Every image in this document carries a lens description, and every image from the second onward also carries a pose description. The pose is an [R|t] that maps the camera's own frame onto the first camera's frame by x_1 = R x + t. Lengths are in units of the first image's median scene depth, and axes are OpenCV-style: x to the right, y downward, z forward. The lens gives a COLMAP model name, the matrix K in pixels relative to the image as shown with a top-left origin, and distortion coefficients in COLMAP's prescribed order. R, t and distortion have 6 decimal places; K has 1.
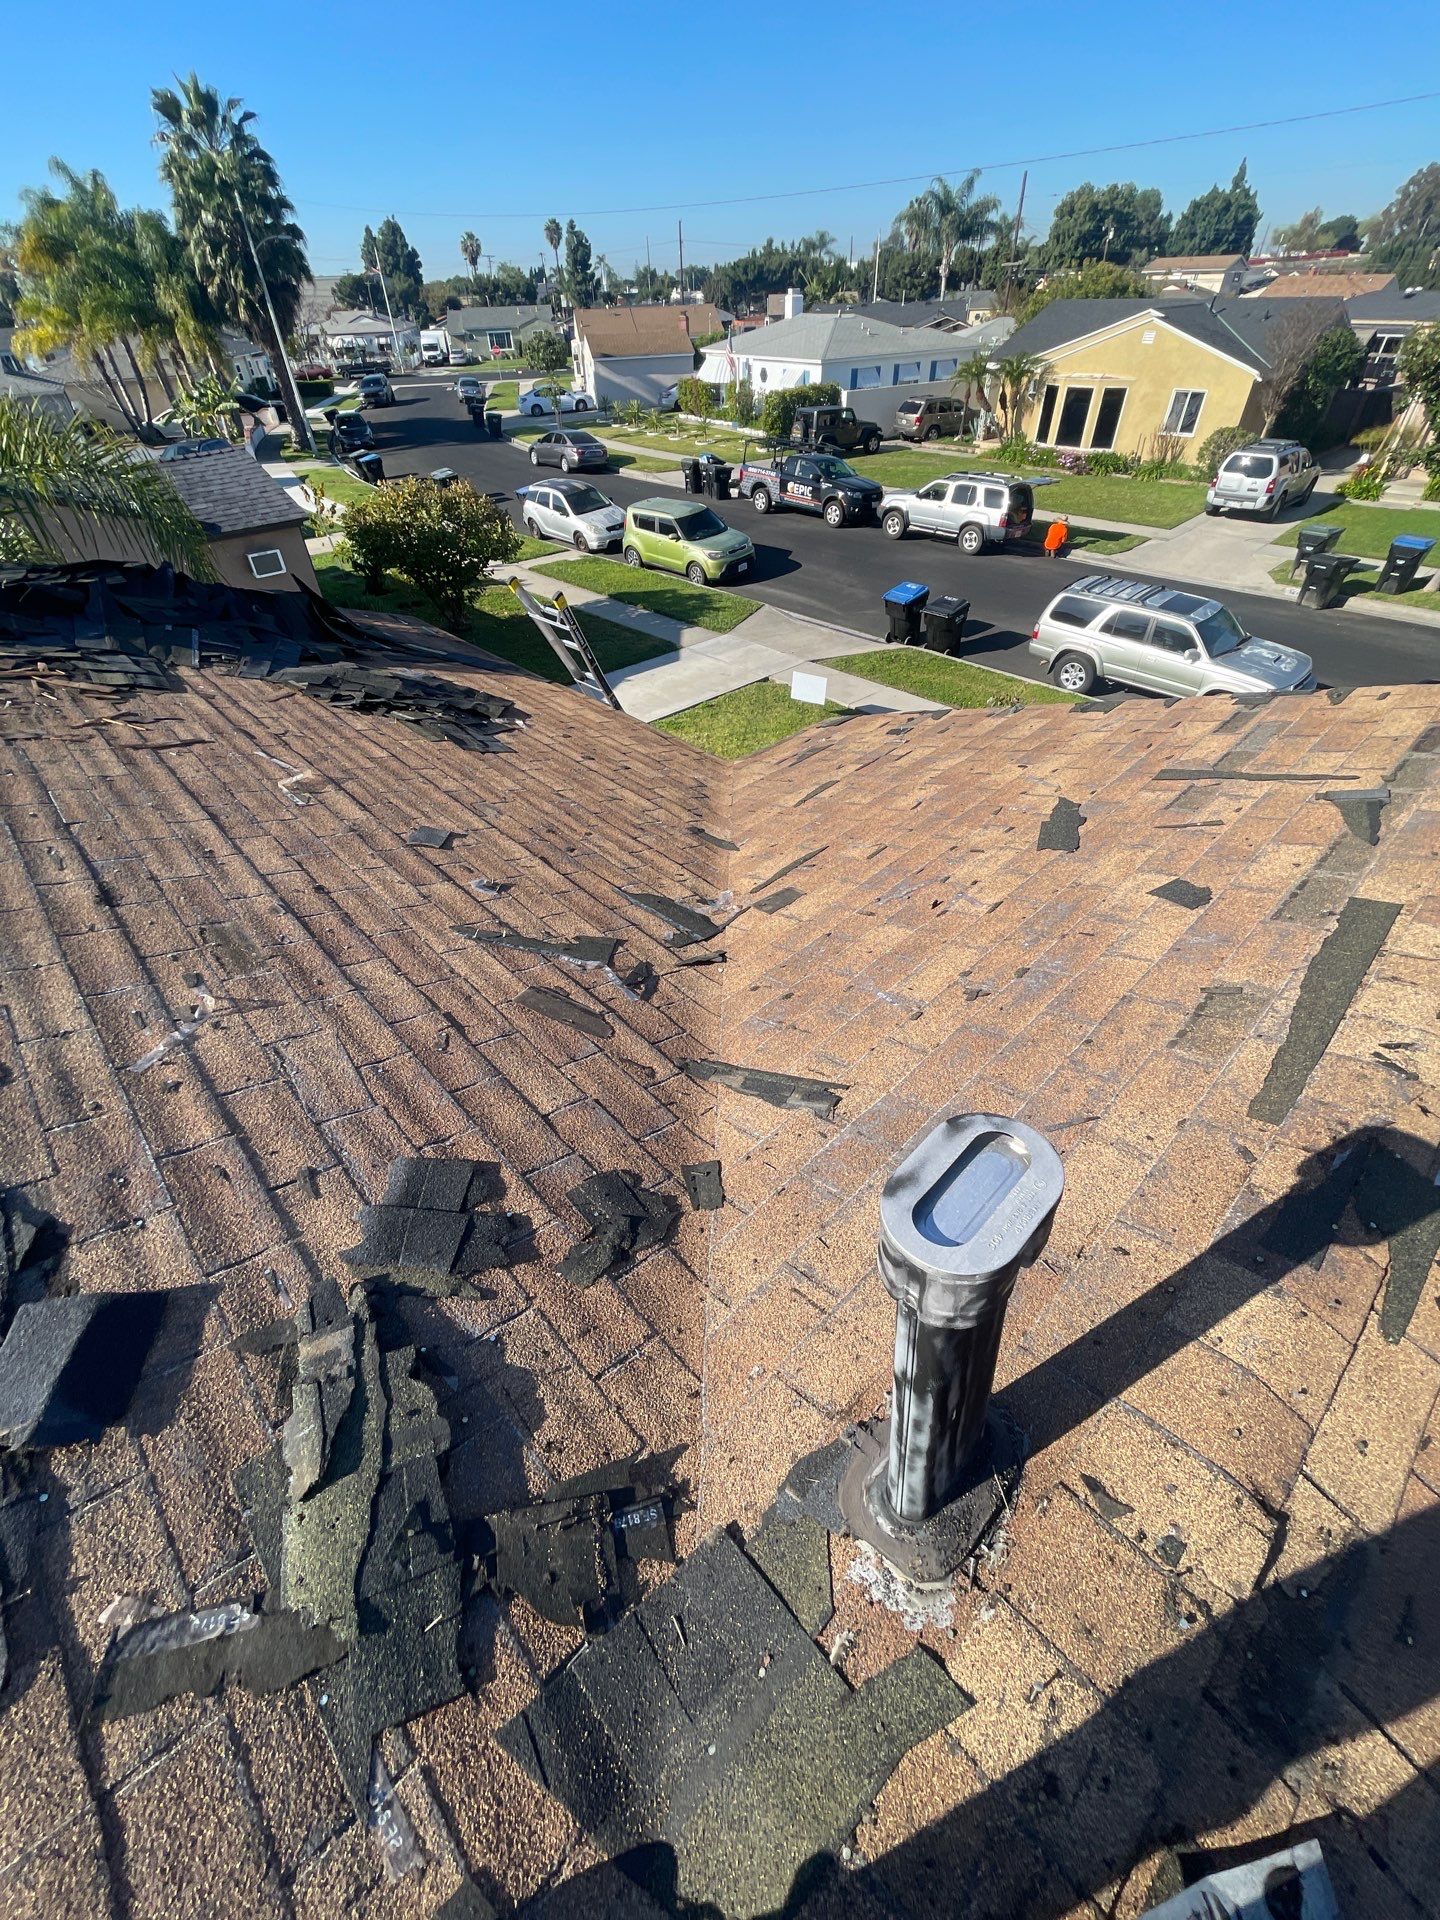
lens RADIAL K [[751.3, 0, 720.0], [0, 751.3, 960.0], [0, 0, 1]] dist [-0.017230, 0.001910]
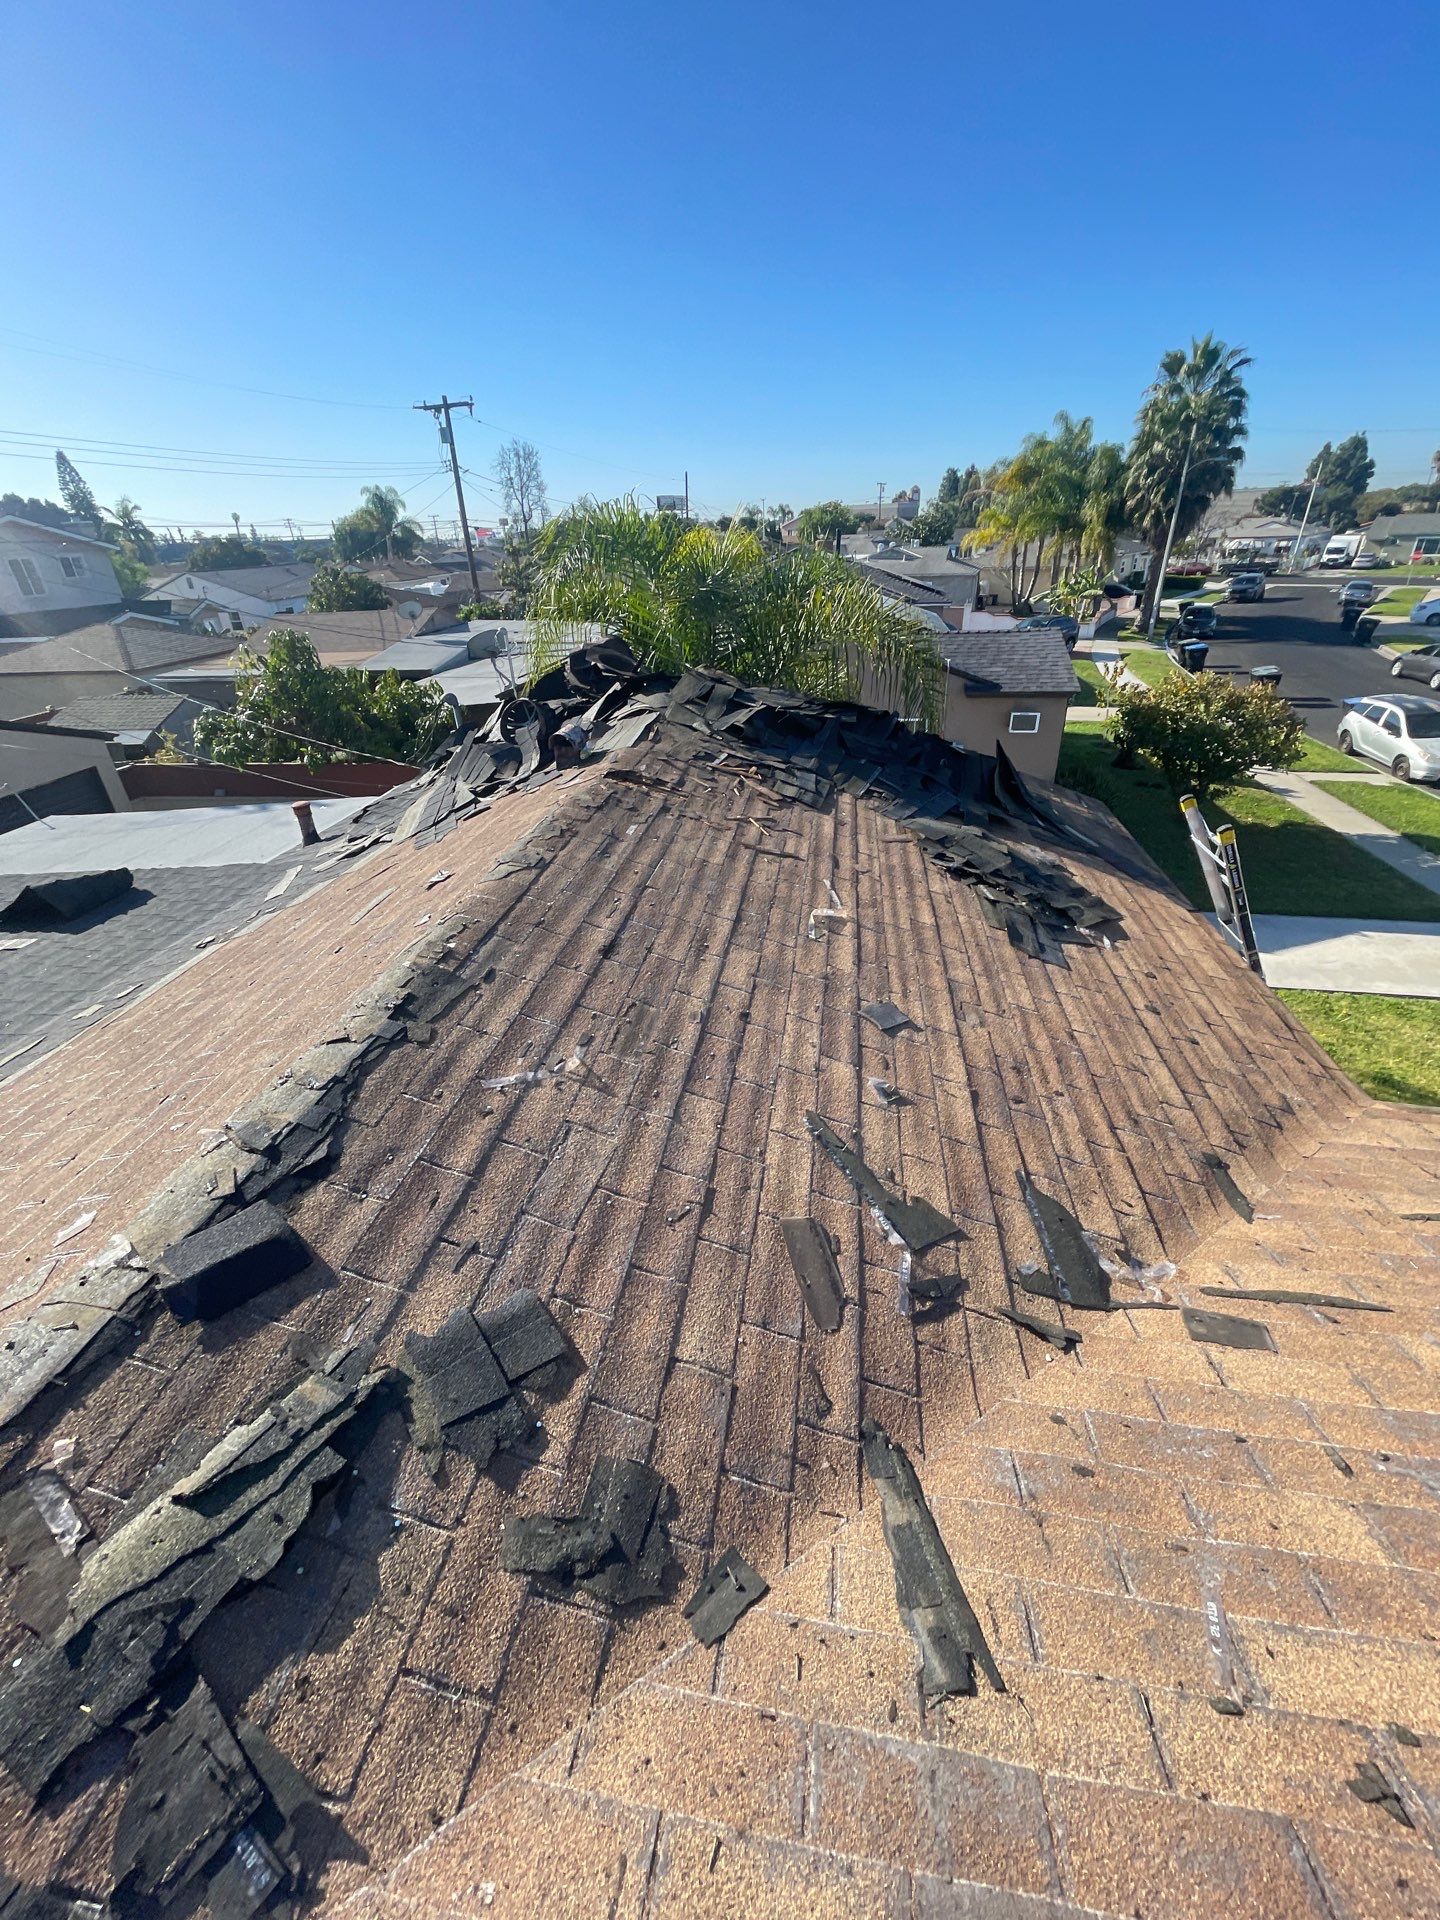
lens RADIAL K [[751.3, 0, 720.0], [0, 751.3, 960.0], [0, 0, 1]] dist [-0.017230, 0.001910]
pose [[0.599044, 0.392972, -0.697653, 0.128597], [-0.513624, 0.857001, 0.041703, -0.145488], [0.614277, 0.333350, 0.715221, 0.132466]]
